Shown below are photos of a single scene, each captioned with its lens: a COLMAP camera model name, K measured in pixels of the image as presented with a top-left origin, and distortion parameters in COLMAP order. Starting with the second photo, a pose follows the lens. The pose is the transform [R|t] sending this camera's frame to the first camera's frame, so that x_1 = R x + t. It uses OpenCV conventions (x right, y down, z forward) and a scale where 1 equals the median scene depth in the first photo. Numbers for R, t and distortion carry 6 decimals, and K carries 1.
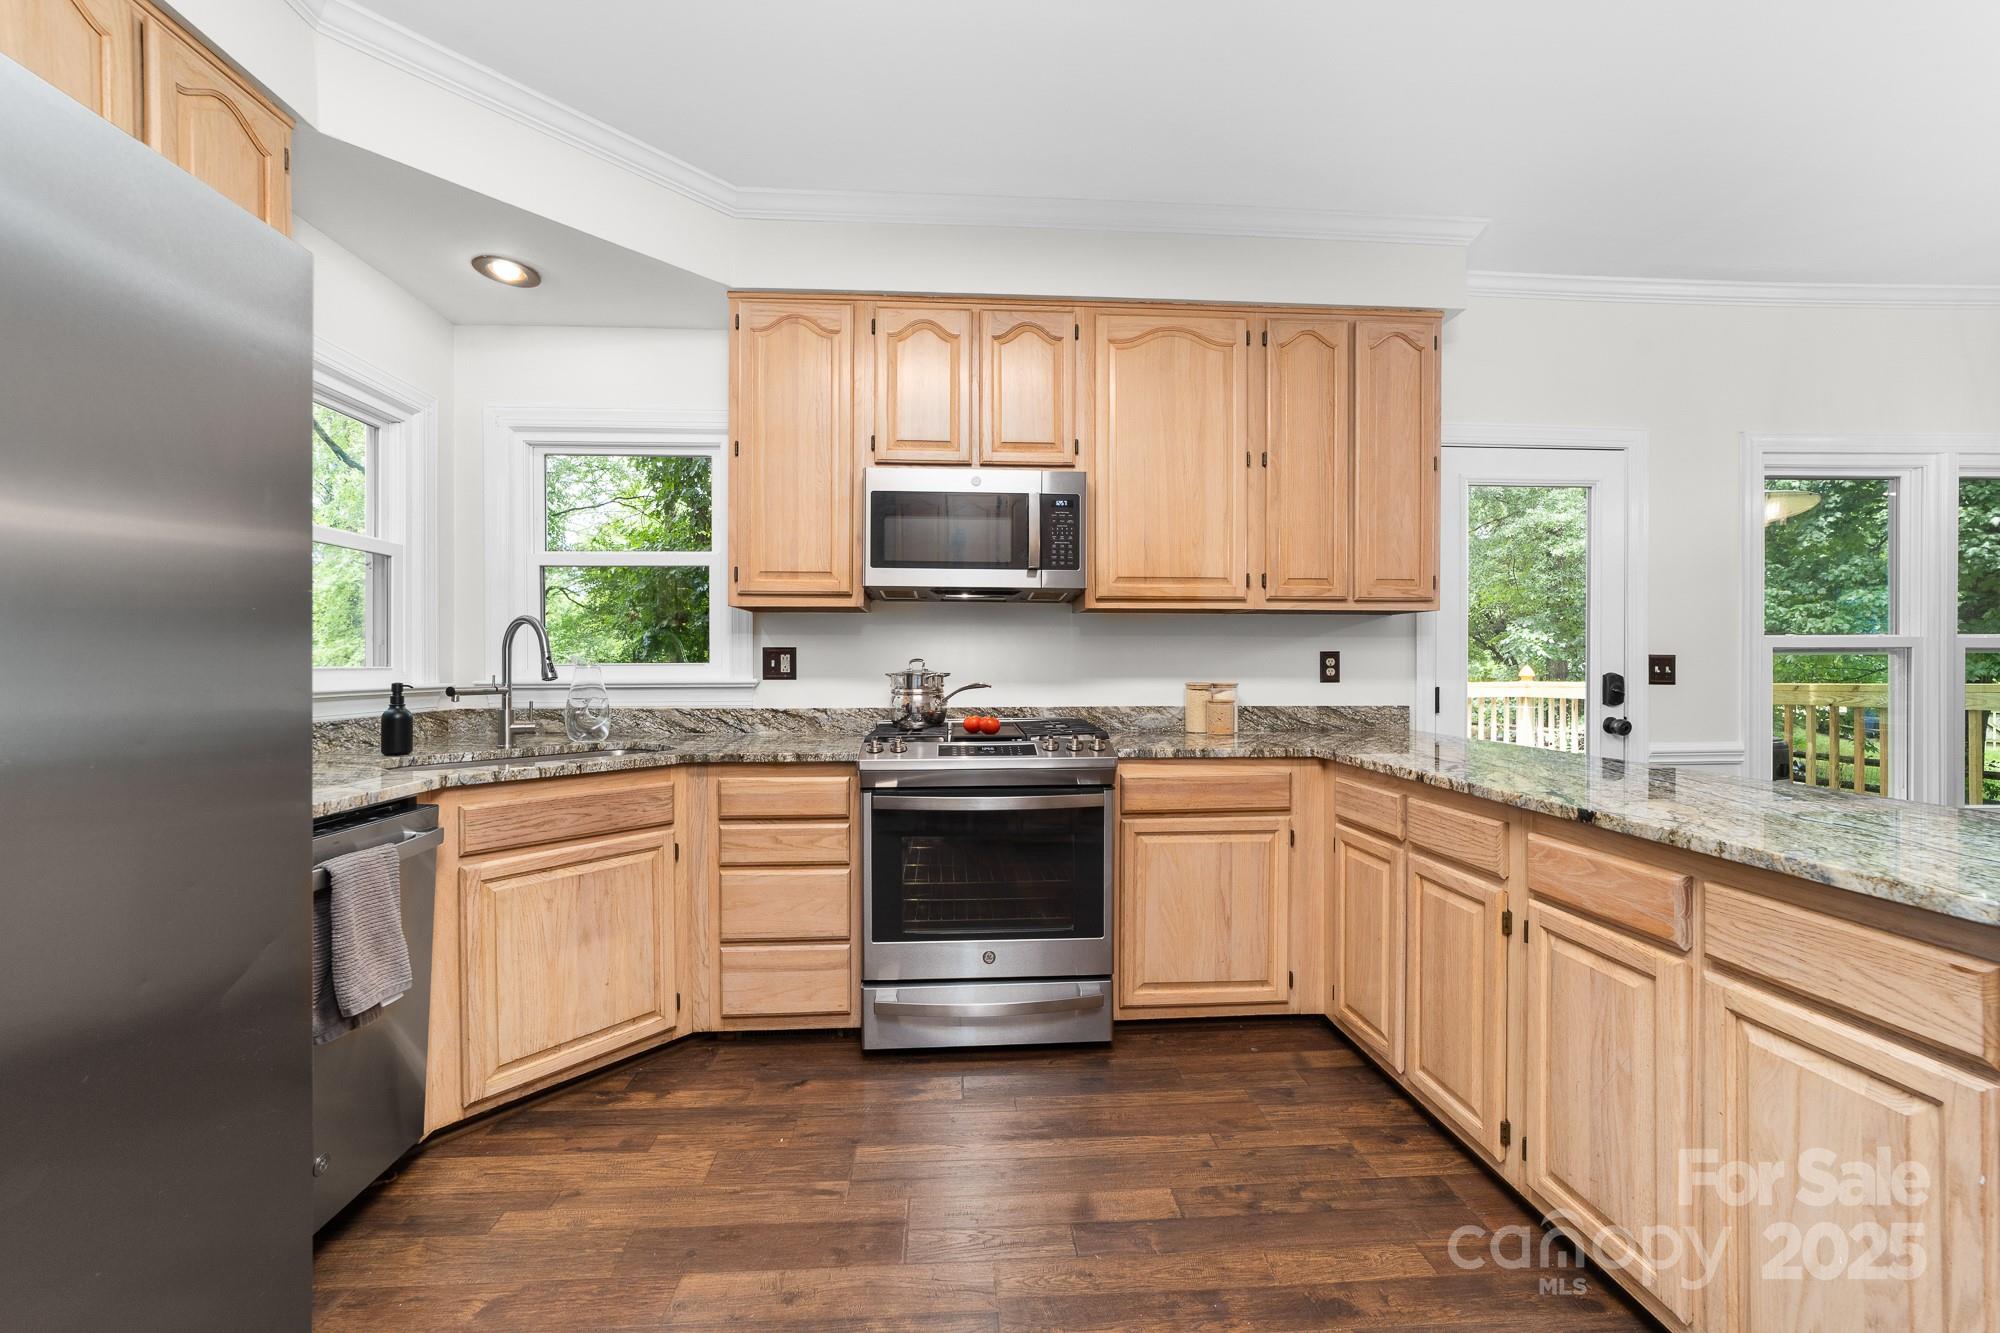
lens RADIAL K [[772.4, 0, 991.8], [0, 772.4, 666.4], [0, 0, 1]] dist [-0.016055, 0.007887]
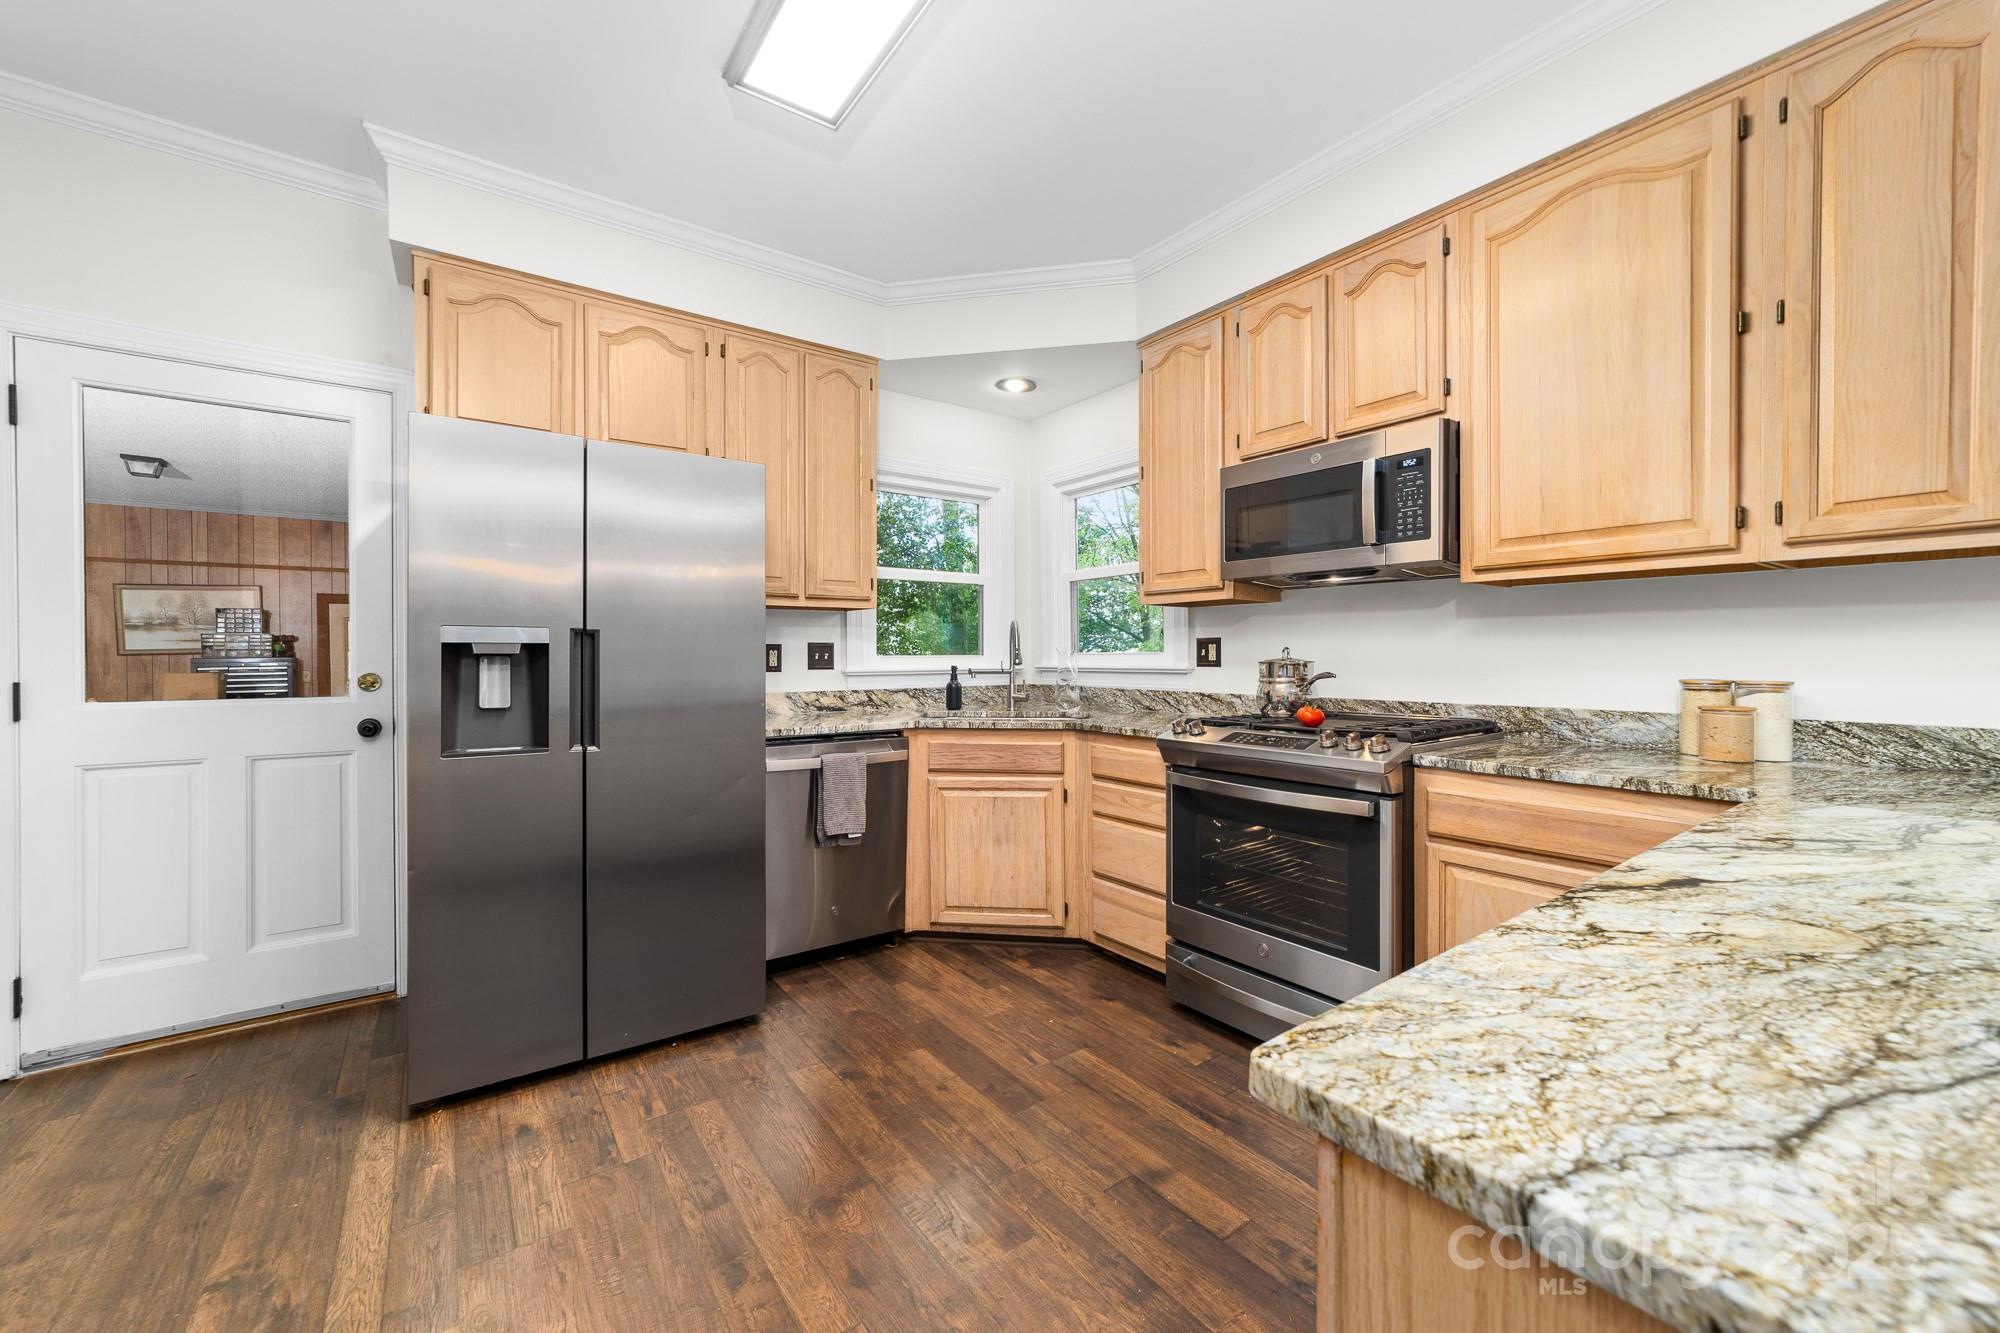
lens RADIAL K [[775.2, 0, 997.6], [0, 775.2, 658.0], [0, 0, 1]] dist [-0.016696, 0.007449]
pose [[0.540282, 0.002459, -0.841480, 0.603705], [0.002183, 0.999988, 0.004323, -0.001378], [0.841481, -0.004173, 0.540270, 0.173524]]
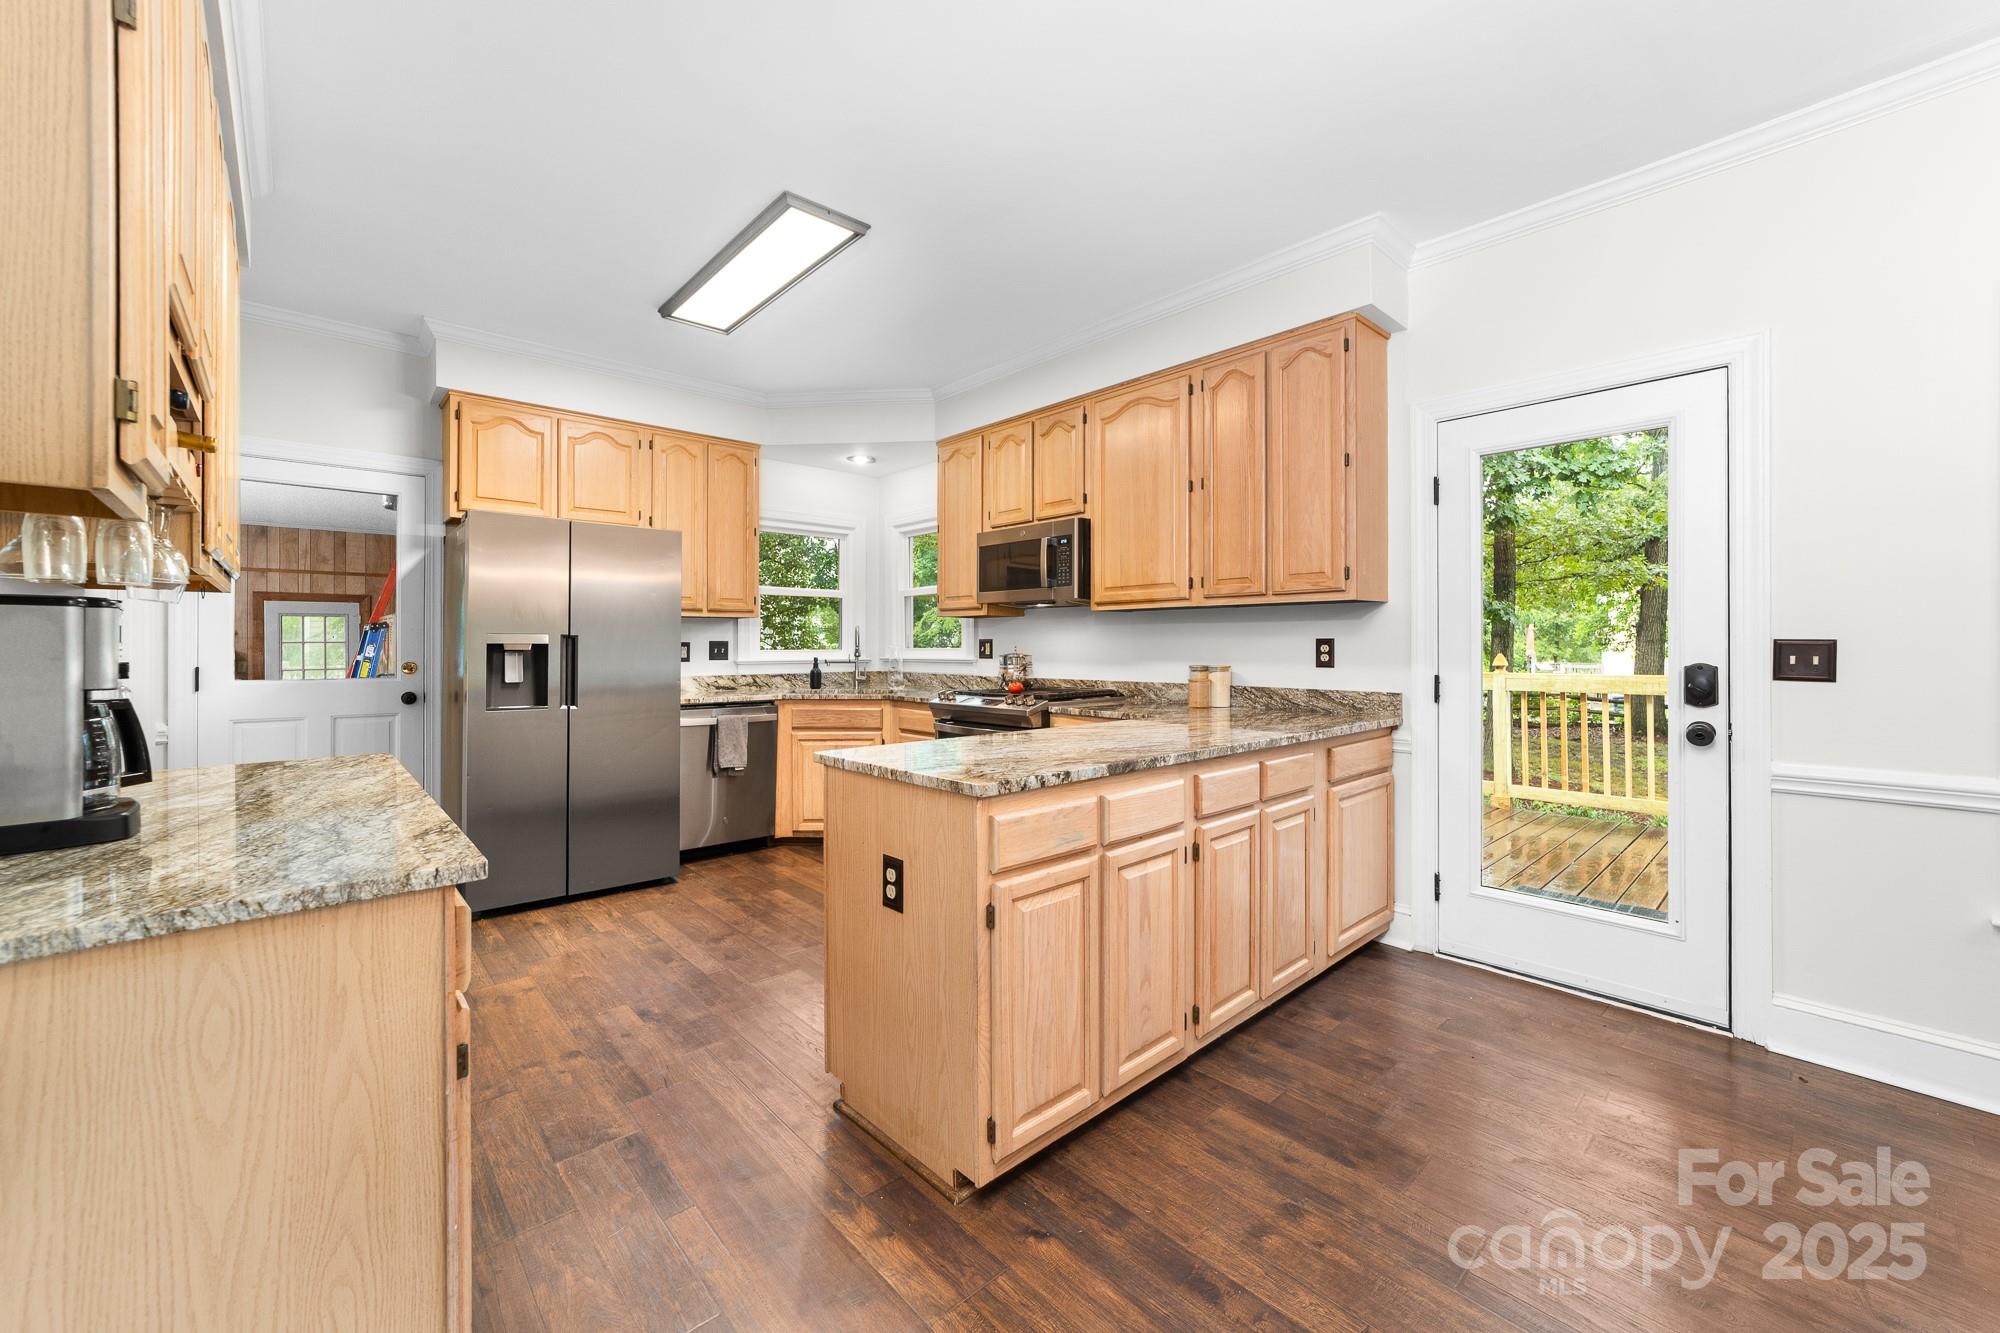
lens RADIAL K [[786.7, 0, 986.0], [0, 786.7, 638.4], [0, 0, 1]] dist [0.008123, 0.000345]
pose [[0.617713, -0.008033, -0.786362, 1.278083], [-0.000680, 0.999942, -0.010748, -0.009637], [0.786403, 0.007174, 0.617672, -0.052159]]
